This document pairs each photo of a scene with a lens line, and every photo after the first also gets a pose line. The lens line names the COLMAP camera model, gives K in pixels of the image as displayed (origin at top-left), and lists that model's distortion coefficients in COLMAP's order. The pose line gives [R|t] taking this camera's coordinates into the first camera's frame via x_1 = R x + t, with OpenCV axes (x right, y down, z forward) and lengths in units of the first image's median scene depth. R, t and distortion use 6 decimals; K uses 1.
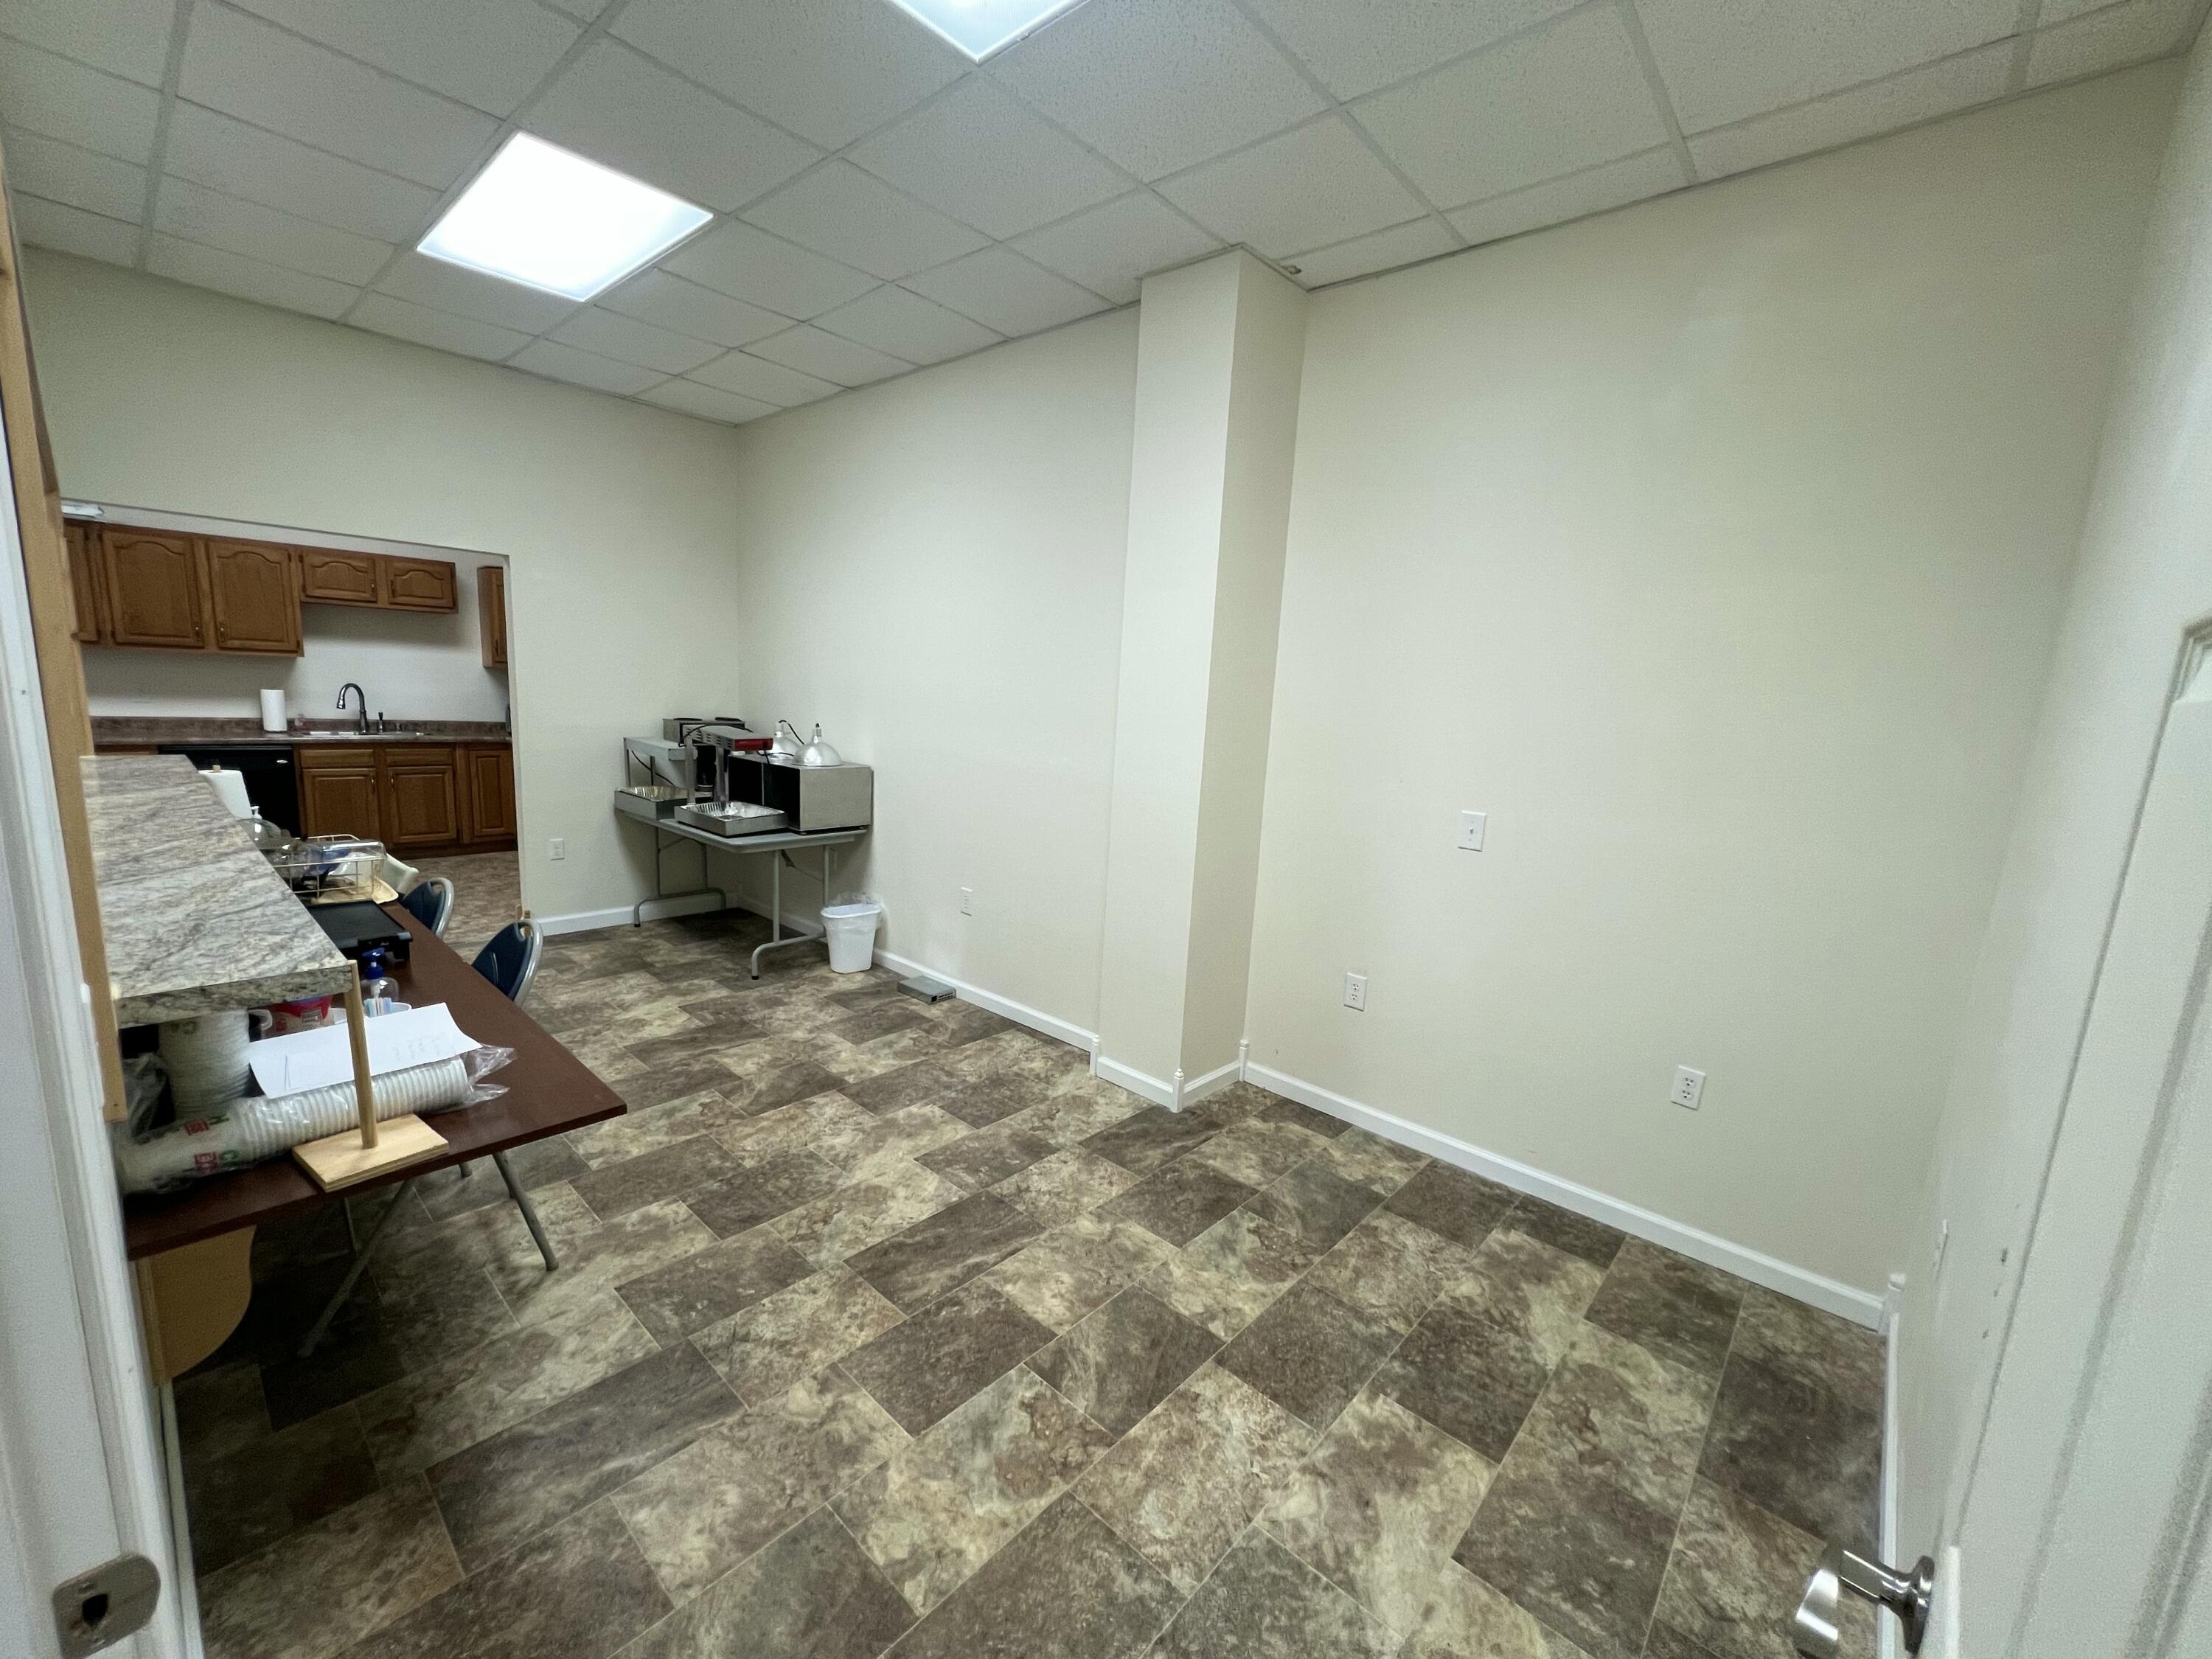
lens RADIAL K [[890.4, 0, 1106.0], [0, 890.4, 829.5], [0, 0, 1]] dist [-0.001510, -0.000218]
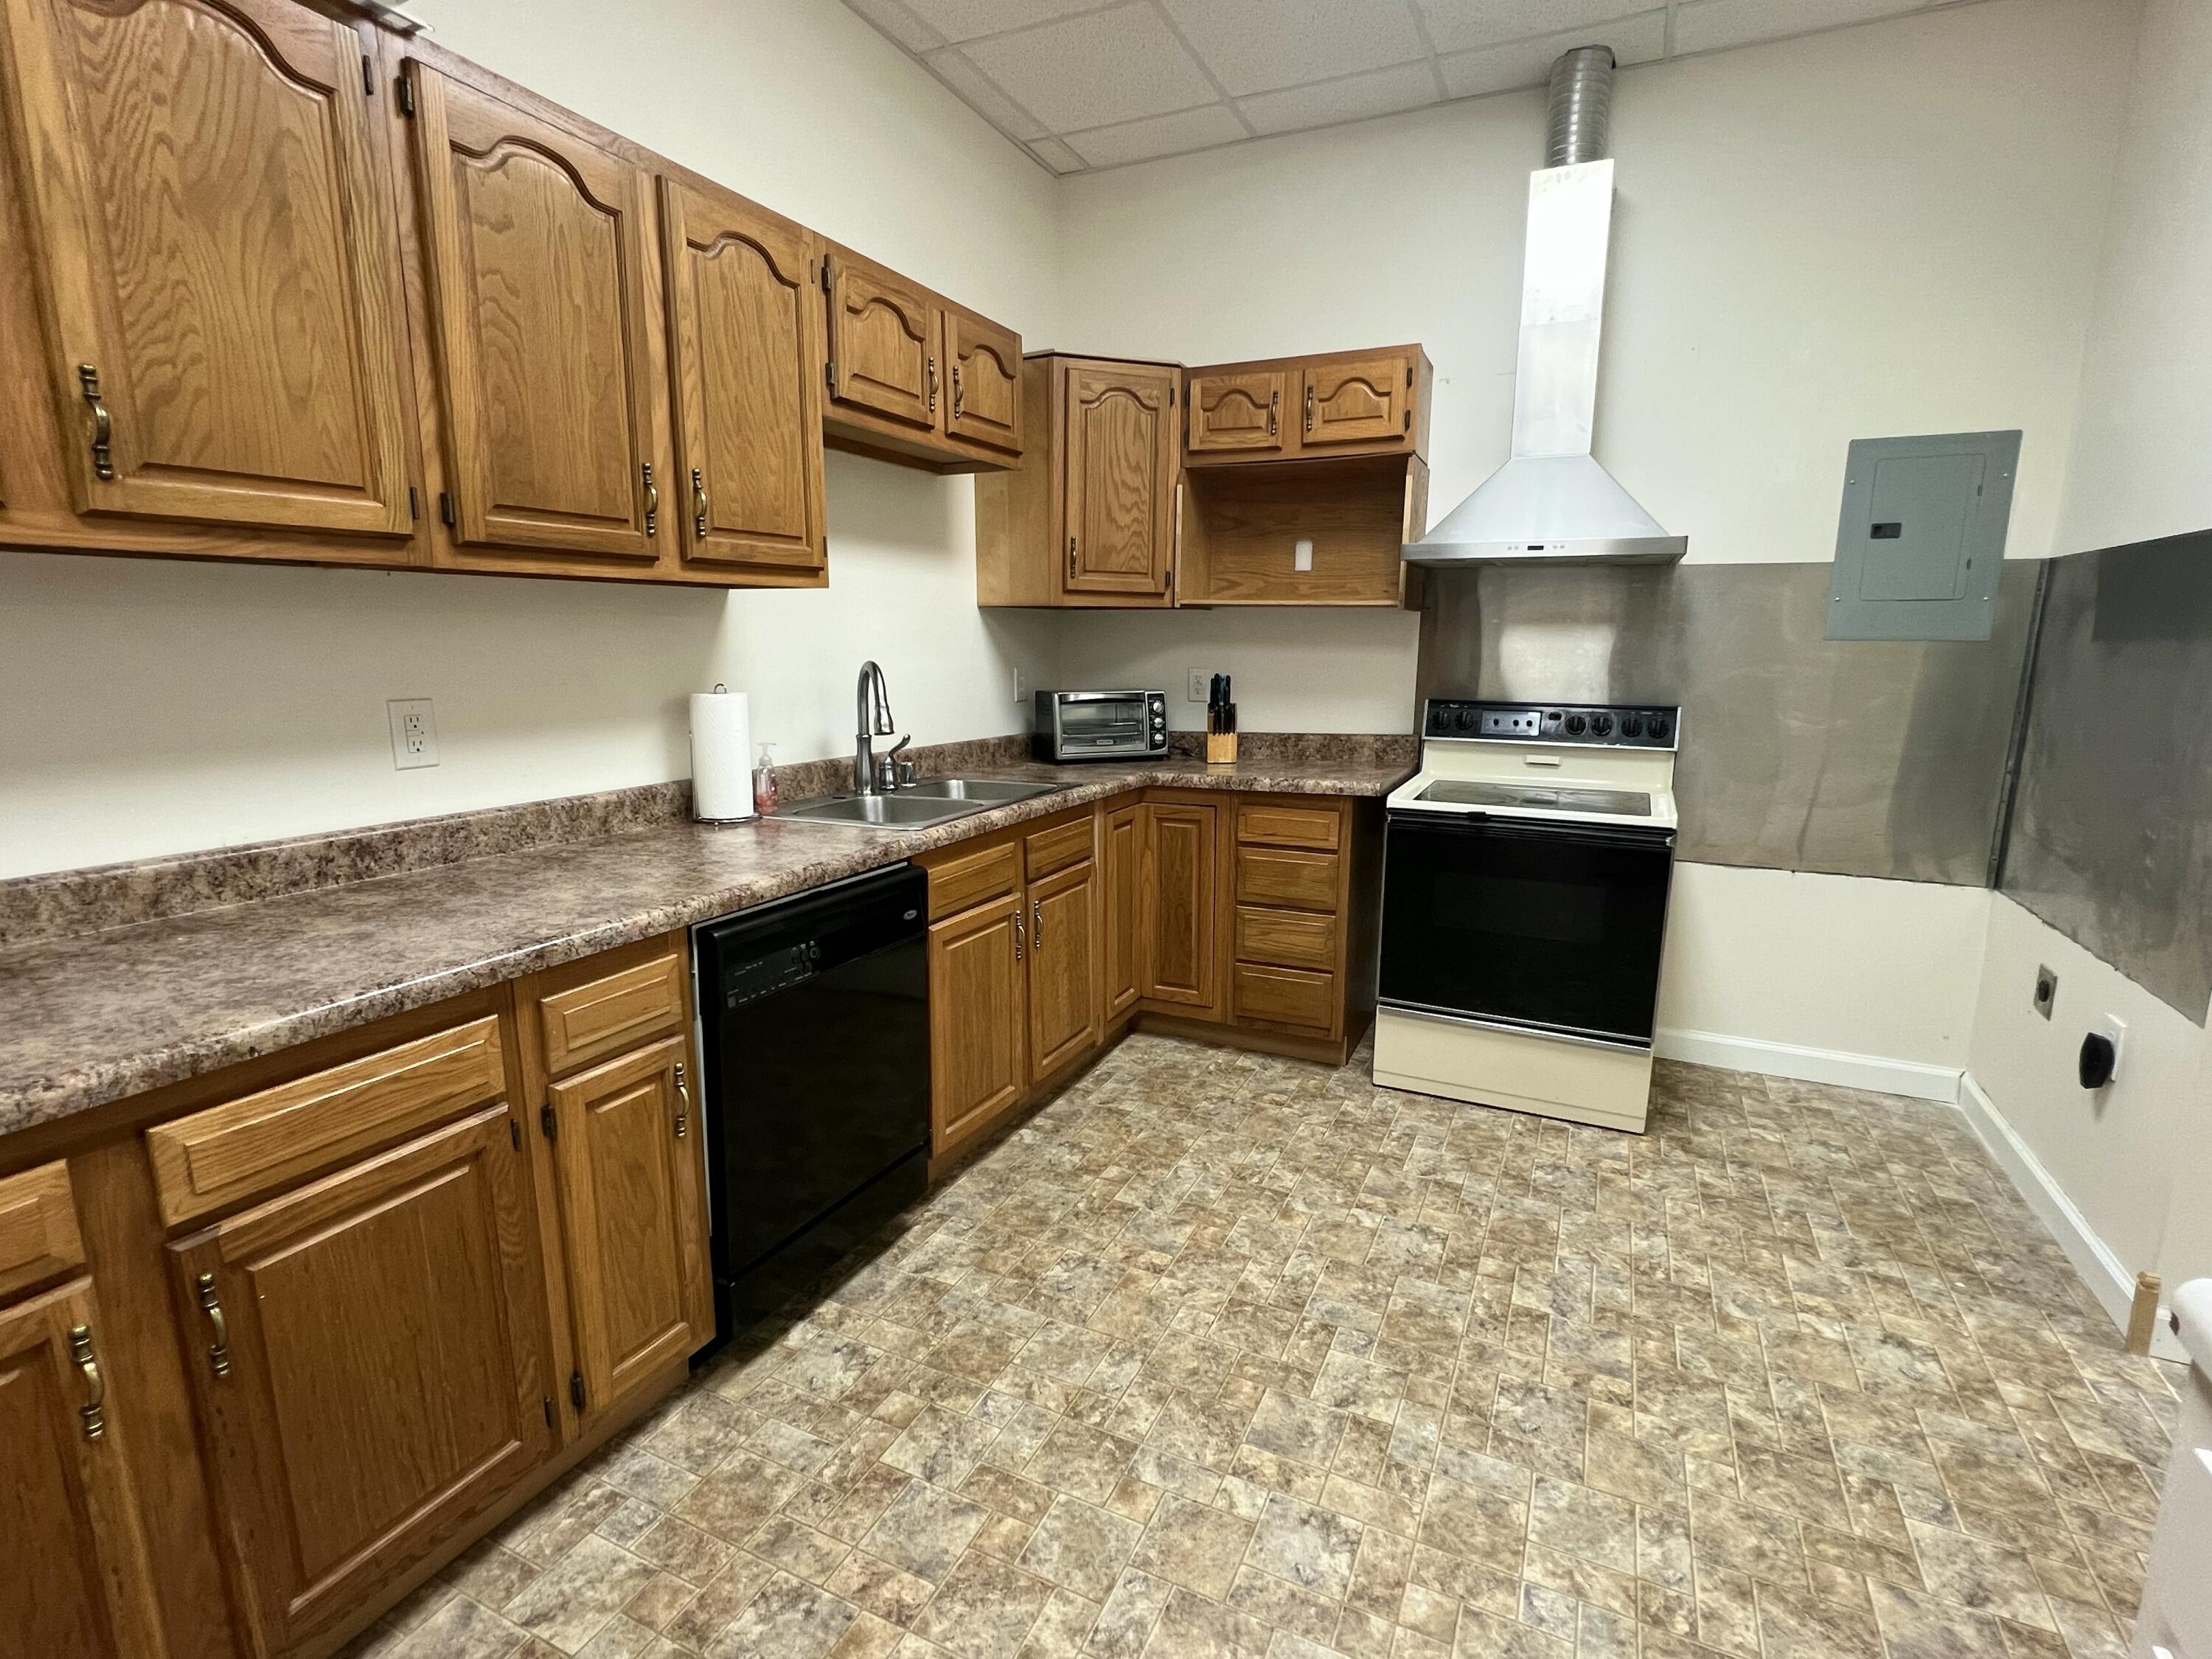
lens RADIAL K [[1076.8, 0, 1106.0], [0, 1076.8, 829.5], [0, 0, 1]] dist [-0.000721, -0.000083]
pose [[0.954730, -0.105732, 0.278050, -1.651364], [0.097944, 0.994314, 0.041794, -0.198243], [-0.280888, -0.012668, 0.959657, 1.044381]]
